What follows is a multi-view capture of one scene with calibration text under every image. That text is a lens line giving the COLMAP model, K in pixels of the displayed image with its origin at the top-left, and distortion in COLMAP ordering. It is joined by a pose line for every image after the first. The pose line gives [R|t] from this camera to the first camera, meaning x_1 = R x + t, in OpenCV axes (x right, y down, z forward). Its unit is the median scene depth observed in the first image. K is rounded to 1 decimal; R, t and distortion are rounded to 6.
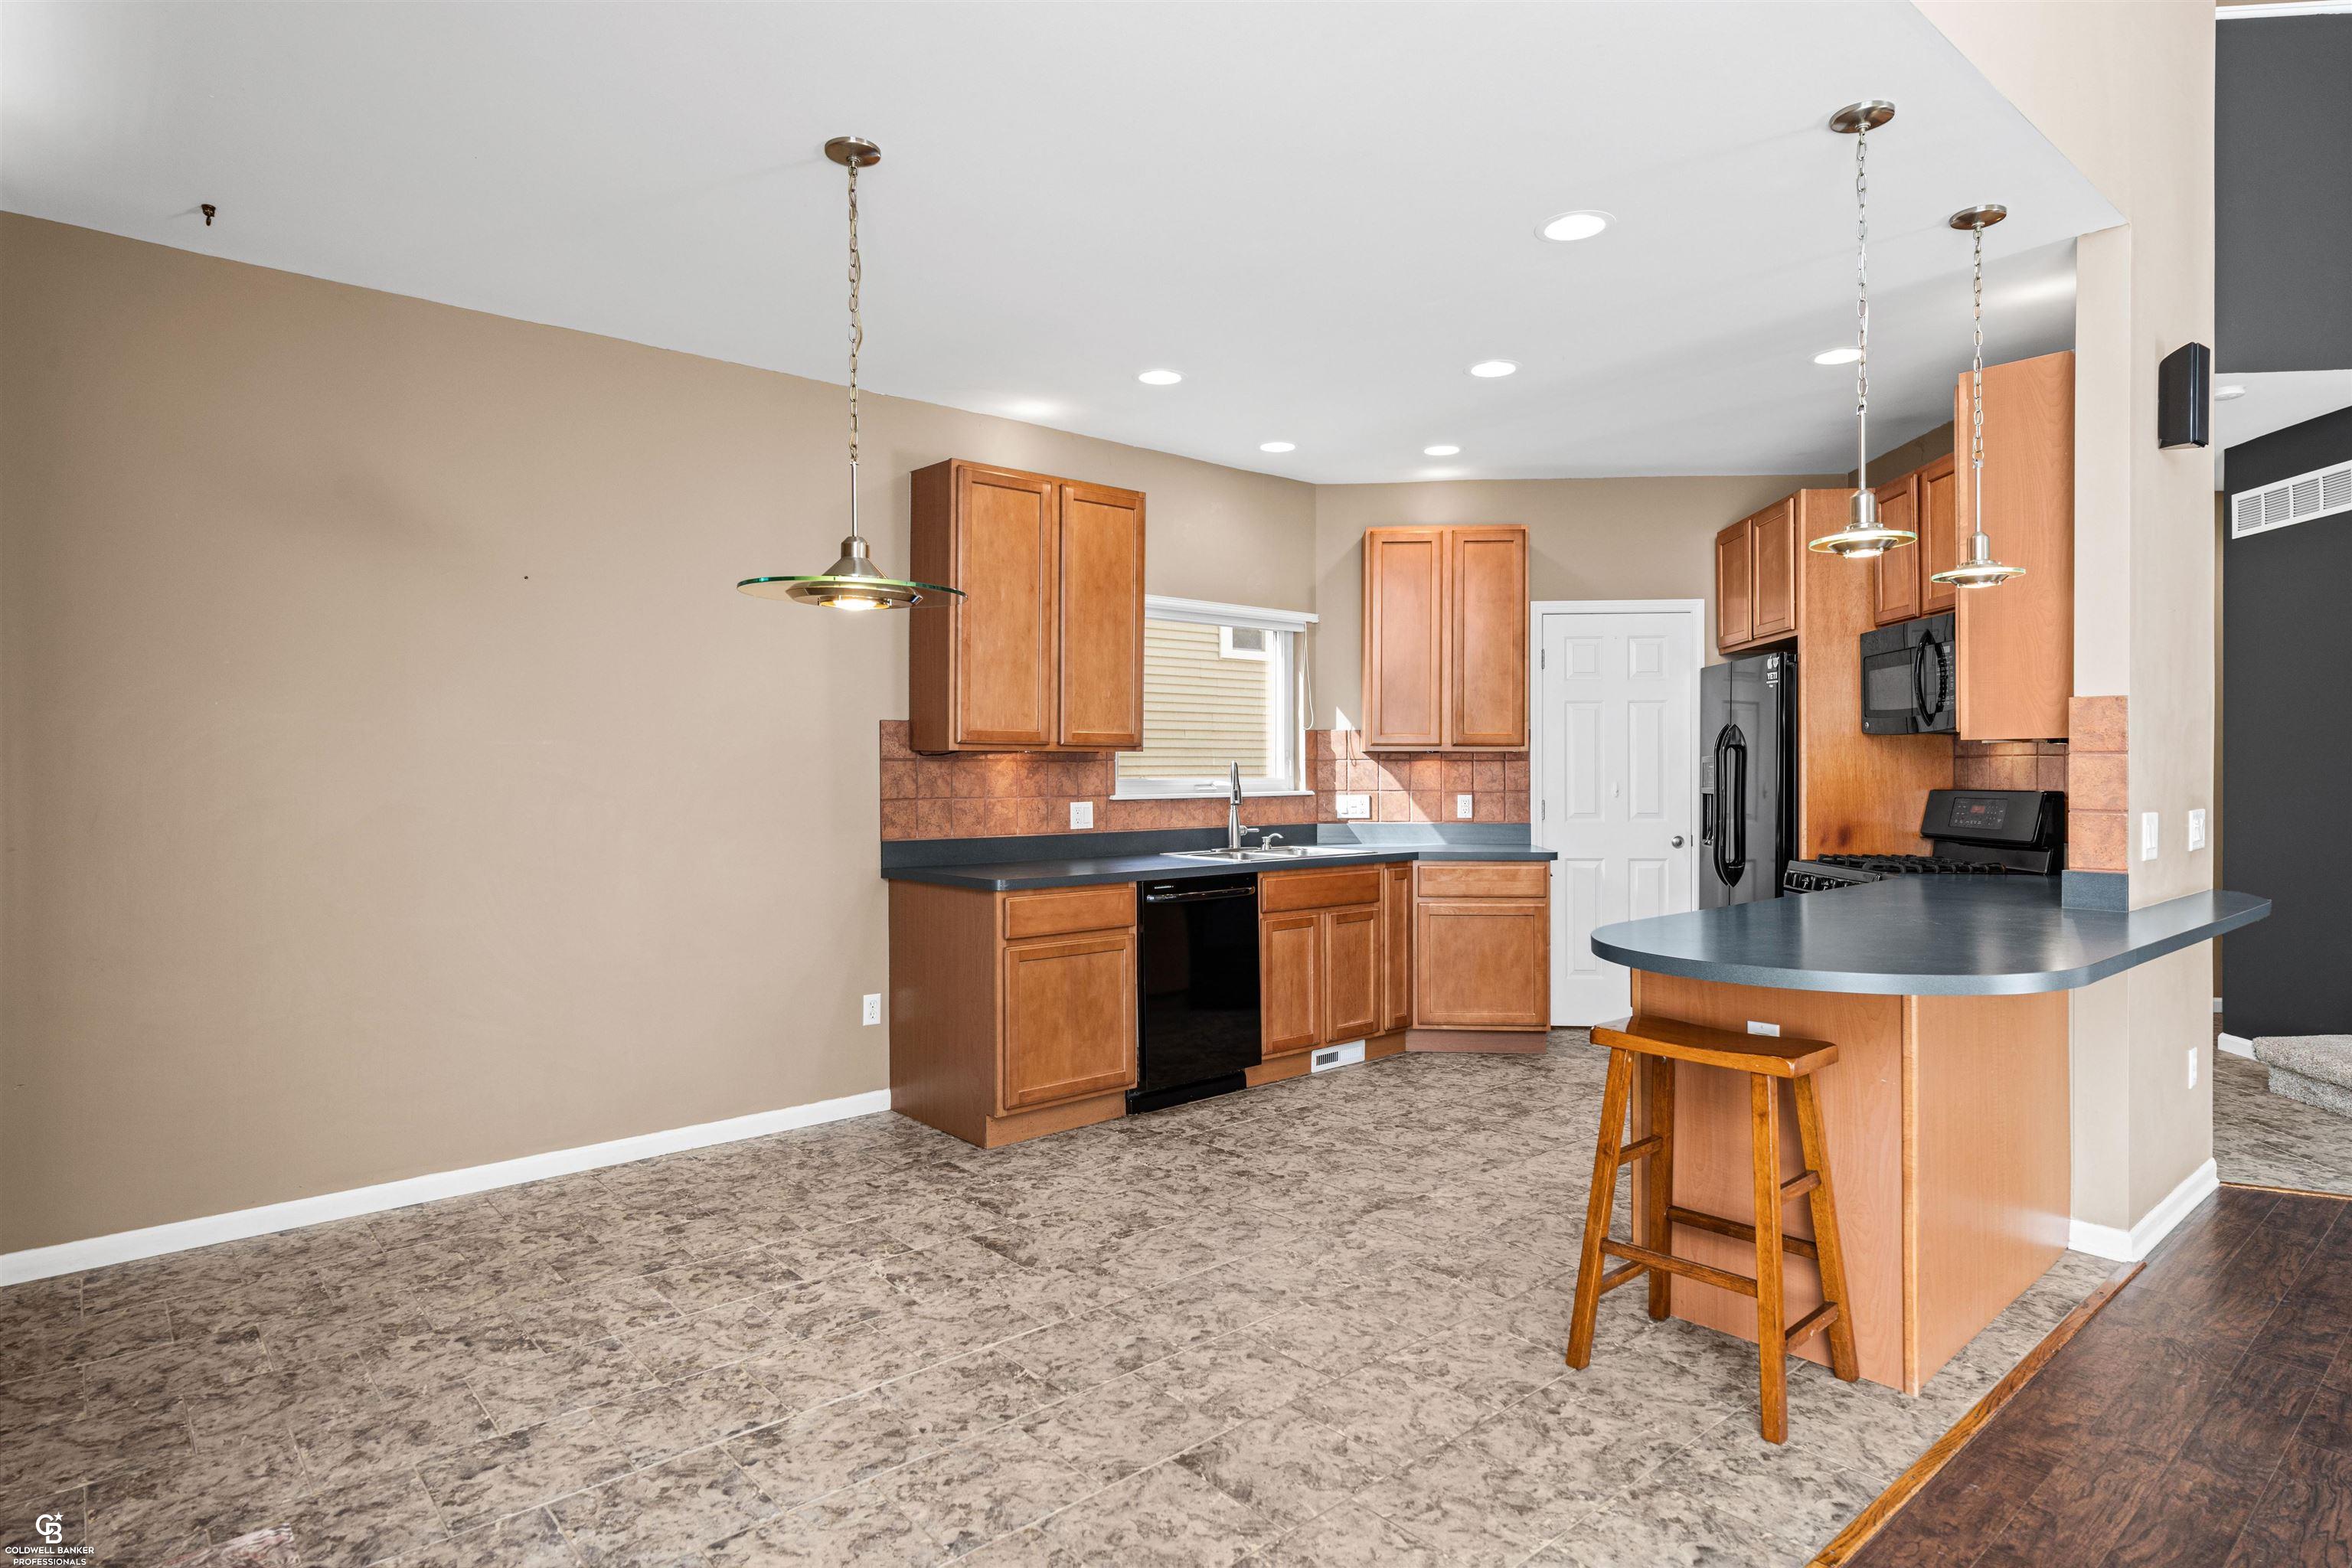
lens RADIAL K [[1281.7, 0, 1178.1], [0, 1281.7, 769.4], [0, 0, 1]] dist [0.002834, -0.002904]
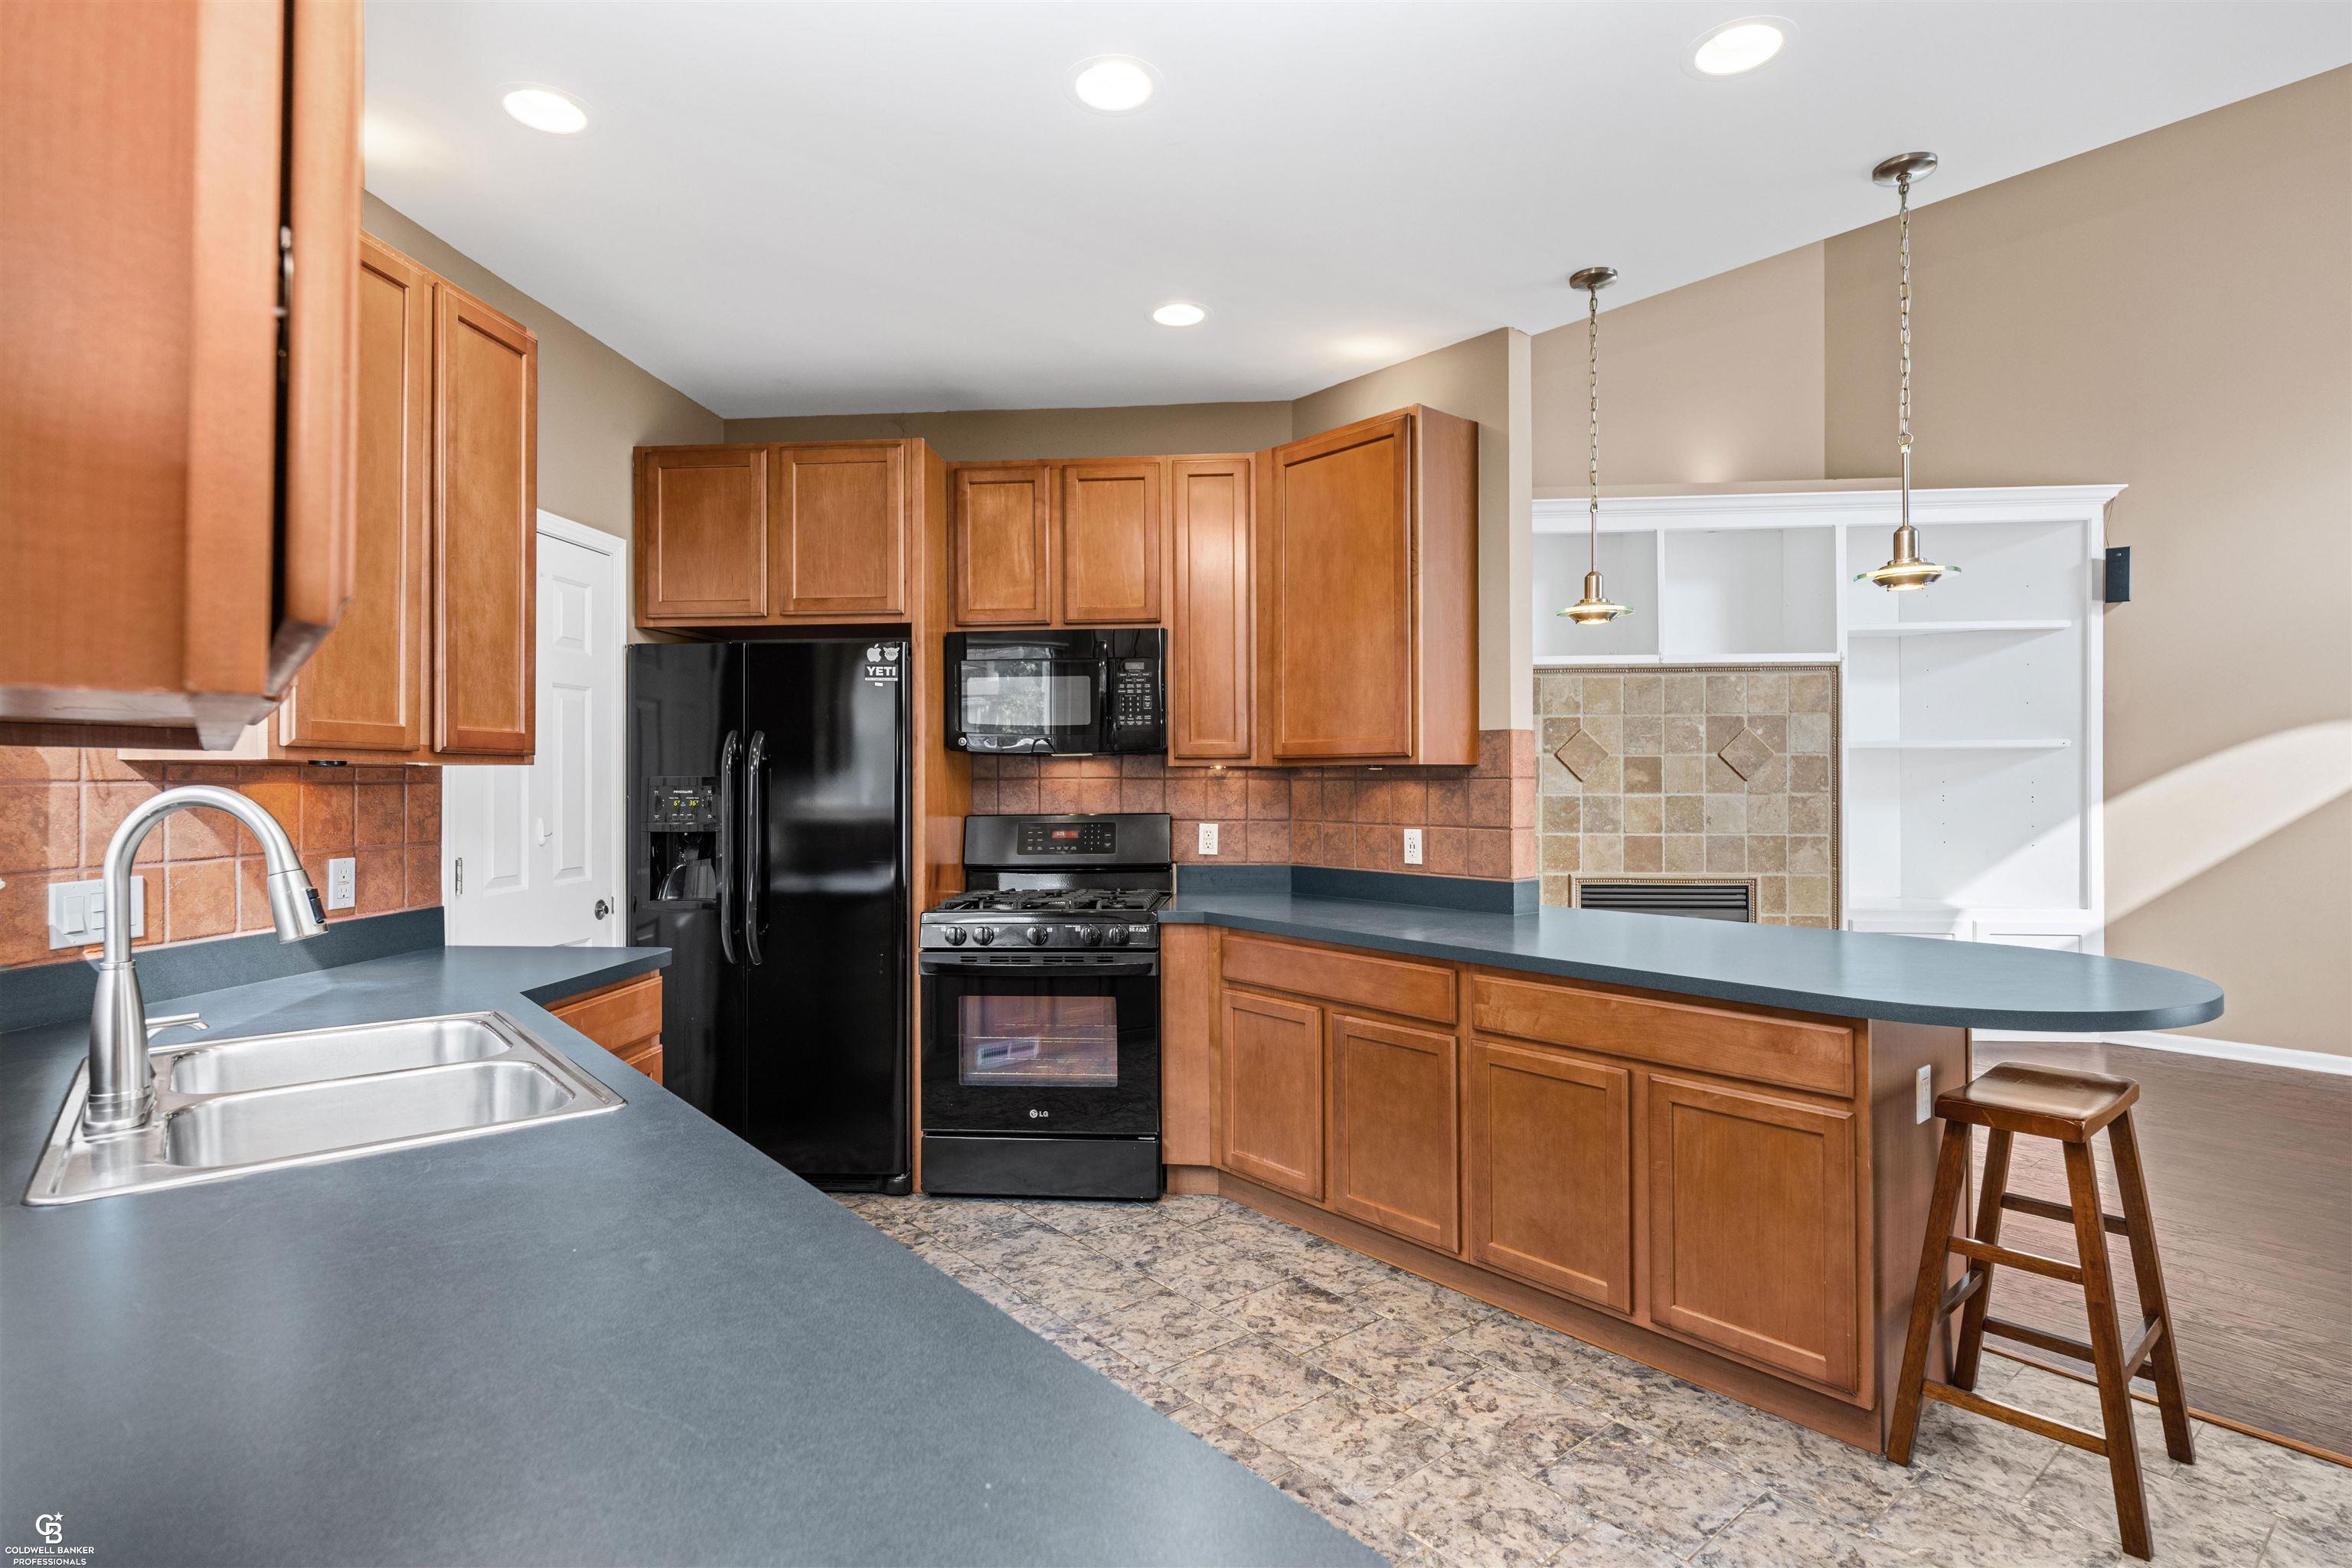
lens RADIAL K [[1161.8, 0, 1176.1], [0, 1161.8, 771.0], [0, 0, 1]] dist [0.003674, -0.001396]
pose [[0.022699, 0.011251, 0.999679, -0.227341], [0.006398, 0.999915, -0.011399, -0.005811], [-0.999722, 0.006655, 0.022625, 0.848016]]
